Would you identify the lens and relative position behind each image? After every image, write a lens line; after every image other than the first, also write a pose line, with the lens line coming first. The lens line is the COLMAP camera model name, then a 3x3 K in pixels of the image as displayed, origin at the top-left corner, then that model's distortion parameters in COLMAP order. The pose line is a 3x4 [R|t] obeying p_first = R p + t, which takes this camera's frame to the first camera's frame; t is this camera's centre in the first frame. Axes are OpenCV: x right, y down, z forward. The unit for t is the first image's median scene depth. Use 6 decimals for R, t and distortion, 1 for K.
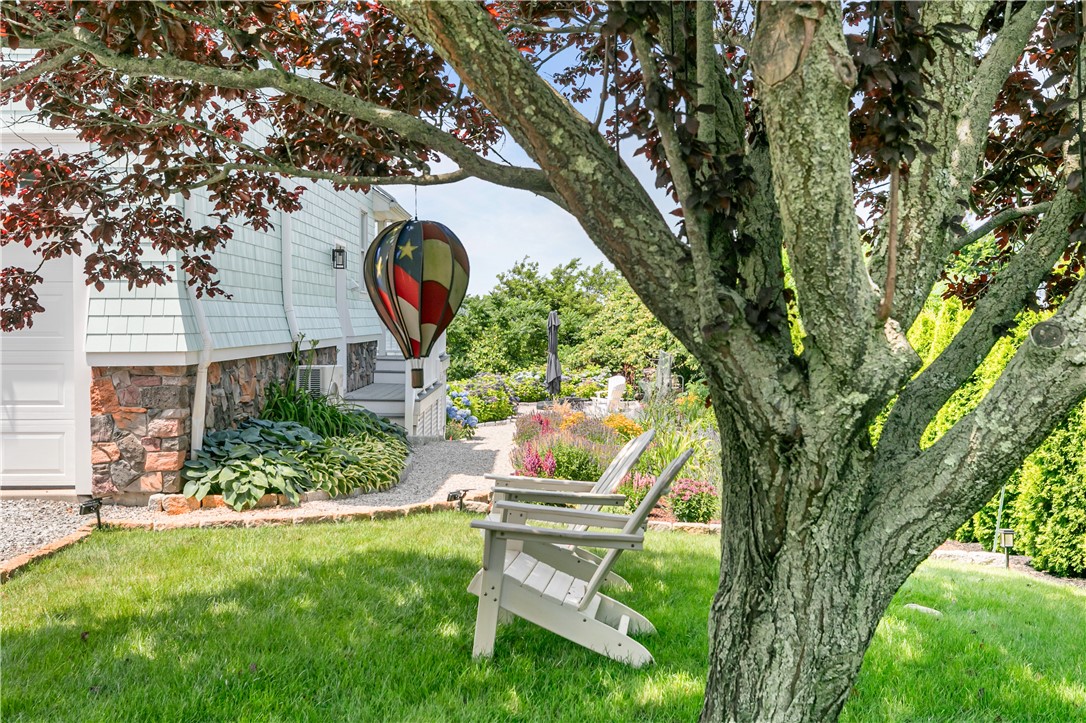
lens RADIAL K [[1018.1, 0, 543.0], [0, 1018.1, 361.5], [0, 0, 1]] dist [-0.007638, -0.003210]
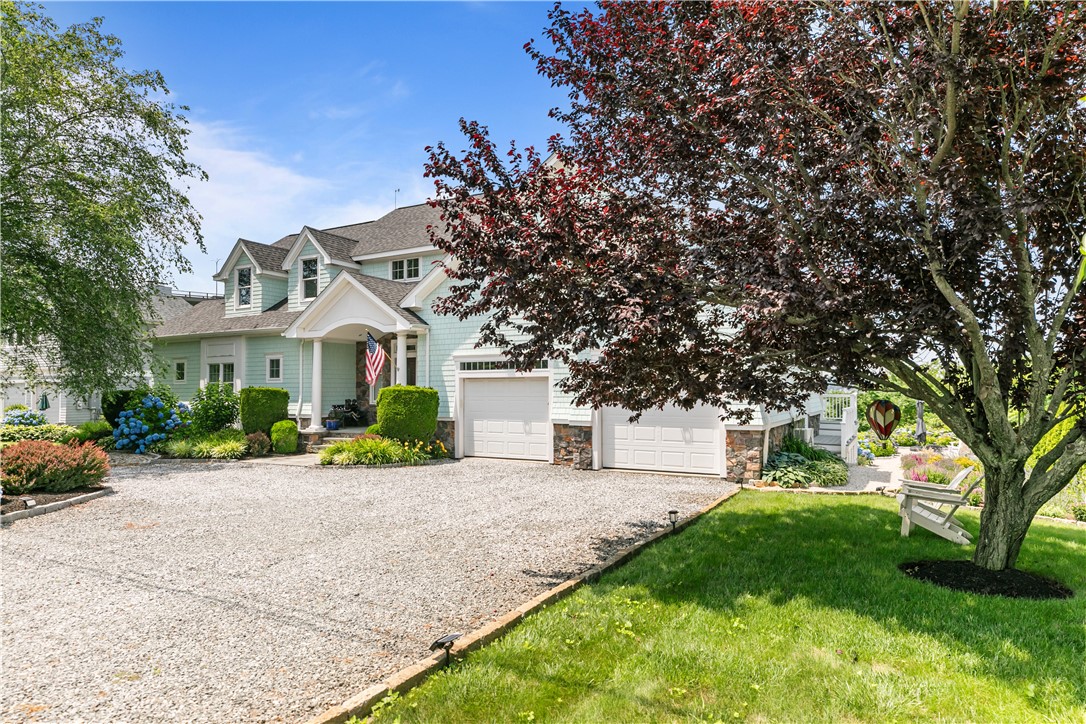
lens RADIAL K [[643.5, 0, 543.0], [0, 643.5, 362.0], [0, 0, 1]] dist [0.000160, -0.000025]
pose [[0.871012, -0.018874, -0.490899, -0.026275], [-0.017192, 0.997479, -0.068854, -0.046392], [0.490961, 0.068412, 0.868492, -0.704824]]
